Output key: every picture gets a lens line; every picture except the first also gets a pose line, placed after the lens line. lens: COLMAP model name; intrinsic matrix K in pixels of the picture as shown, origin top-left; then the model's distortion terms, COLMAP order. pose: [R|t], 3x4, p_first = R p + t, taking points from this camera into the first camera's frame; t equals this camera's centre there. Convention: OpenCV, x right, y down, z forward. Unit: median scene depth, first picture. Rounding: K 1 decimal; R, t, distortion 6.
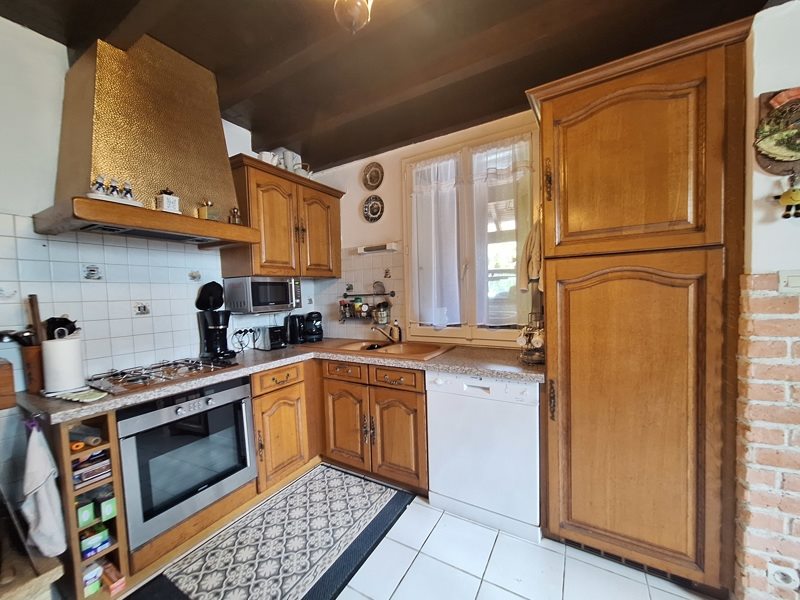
lens RADIAL K [[316.3, 0, 398.4], [0, 316.3, 303.3], [0, 0, 1]] dist [-0.000086, 0.000056]
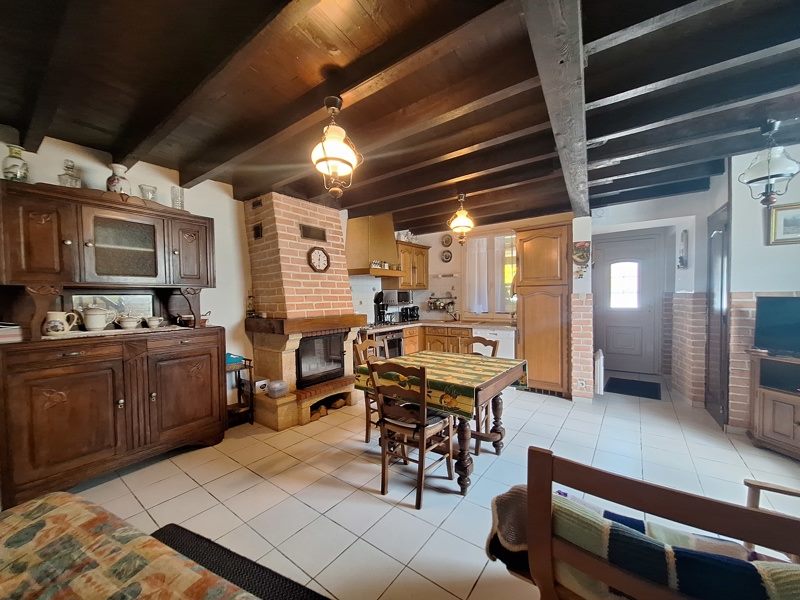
lens RADIAL K [[316.3, 0, 401.9], [0, 316.3, 304.7], [0, 0, 1]] dist [-0.000086, 0.000056]
pose [[0.994027, 0.017501, -0.107724, -0.153857], [-0.018076, 0.999827, -0.004364, 0.033288], [0.107629, 0.006285, 0.994171, -1.176445]]
